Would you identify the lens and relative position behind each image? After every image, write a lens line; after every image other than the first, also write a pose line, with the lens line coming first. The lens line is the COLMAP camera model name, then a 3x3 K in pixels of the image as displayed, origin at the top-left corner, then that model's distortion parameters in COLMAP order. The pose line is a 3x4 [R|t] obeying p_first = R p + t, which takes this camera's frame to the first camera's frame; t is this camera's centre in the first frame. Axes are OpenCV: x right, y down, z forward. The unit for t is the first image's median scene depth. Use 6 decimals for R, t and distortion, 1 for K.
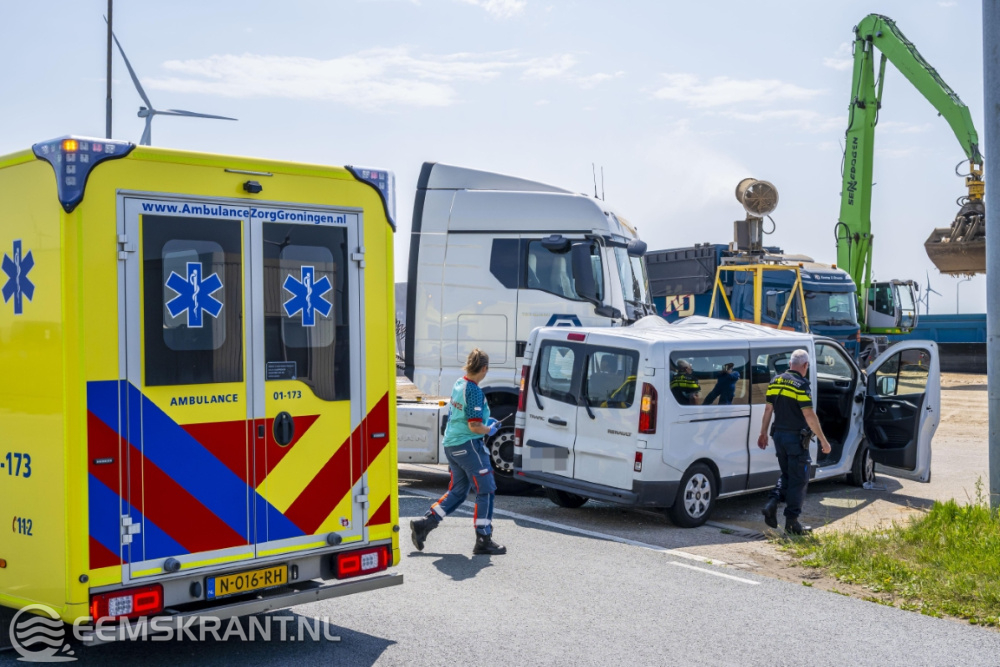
lens RADIAL K [[1190.1, 0, 495.4], [0, 1190.1, 325.8], [0, 0, 1]] dist [0.006480, 0.000000]
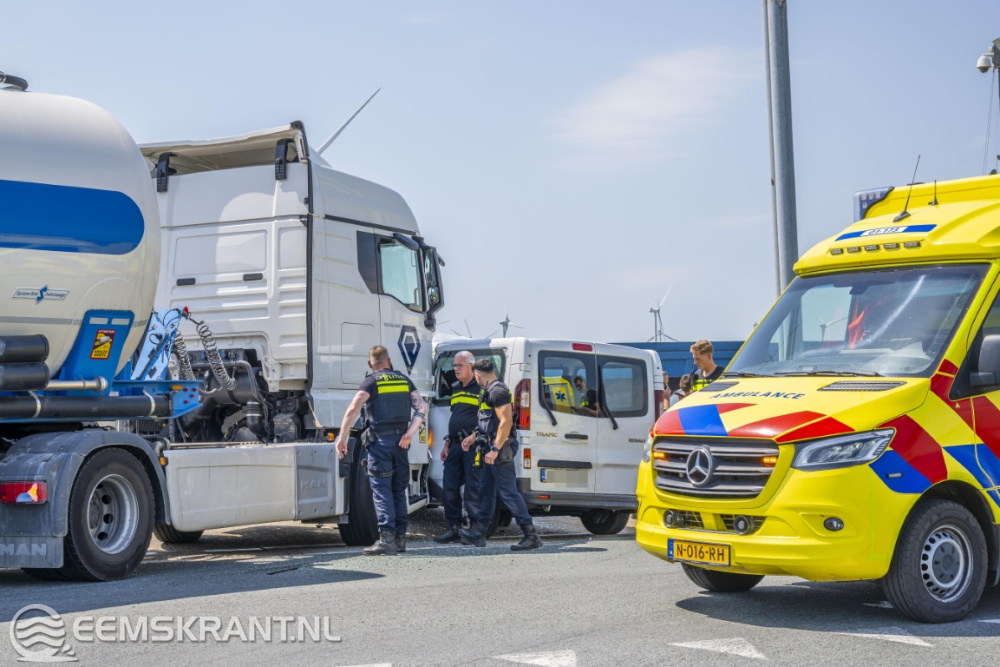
lens RADIAL K [[1759.5, 0, 492.2], [0, 1759.5, 332.4], [0, 0, 1]] dist [0.001861, 0.000000]
pose [[0.183312, 0.028667, 0.982637, -1.358481], [0.014077, 0.999396, -0.031782, 0.041439], [-0.982954, 0.019658, 0.182797, 0.811865]]
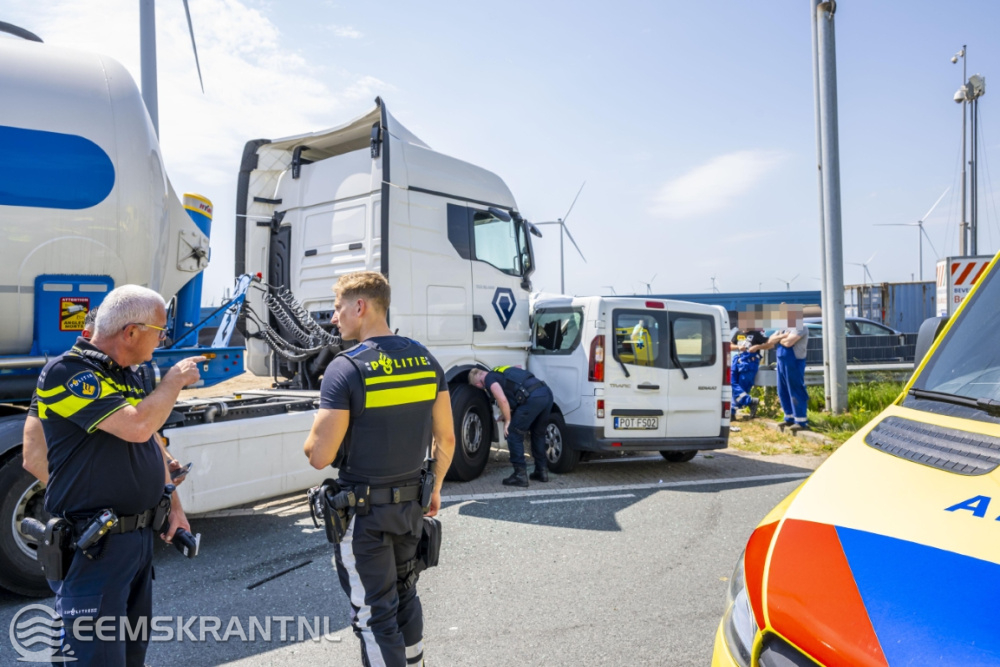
lens RADIAL K [[705.2, 0, 506.9], [0, 705.2, 329.8], [0, 0, 1]] dist [-0.001297, 0.006190]
pose [[0.370335, -0.028267, 0.928468, -0.570015], [0.020763, 0.999539, 0.022149, 0.014528], [-0.928666, 0.011076, 0.370751, 0.891207]]
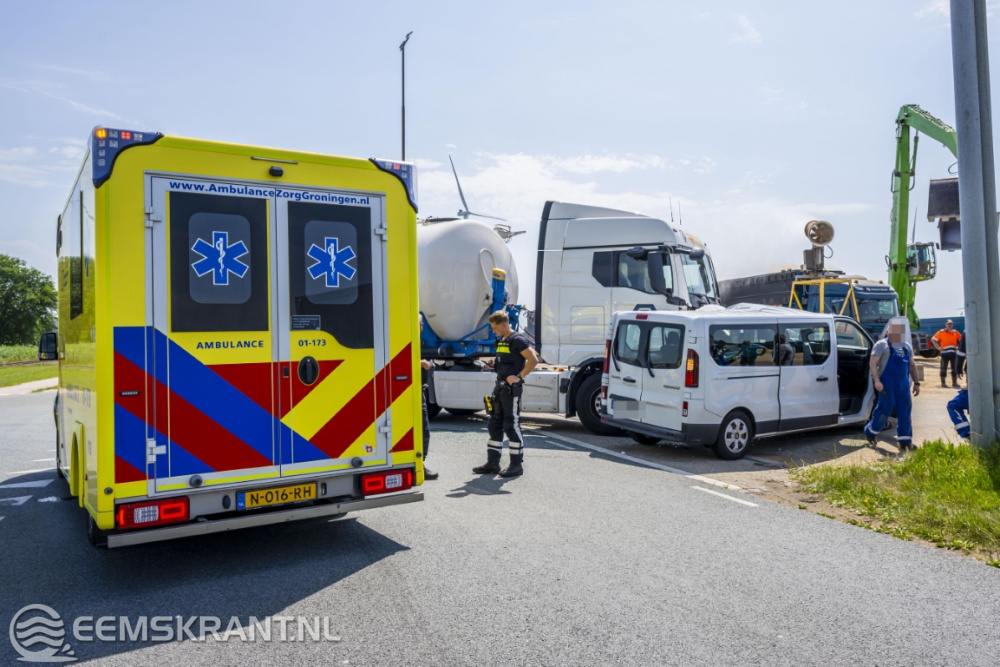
lens RADIAL K [[735.0, 0, 543.2], [0, 735.0, 317.0], [0, 0, 1]] dist [-0.002950, 0.003651]
pose [[0.984700, -0.021037, -0.172986, 0.102319], [0.016513, 0.999484, -0.027547, 0.030681], [0.173476, 0.024269, 0.984539, 0.163306]]
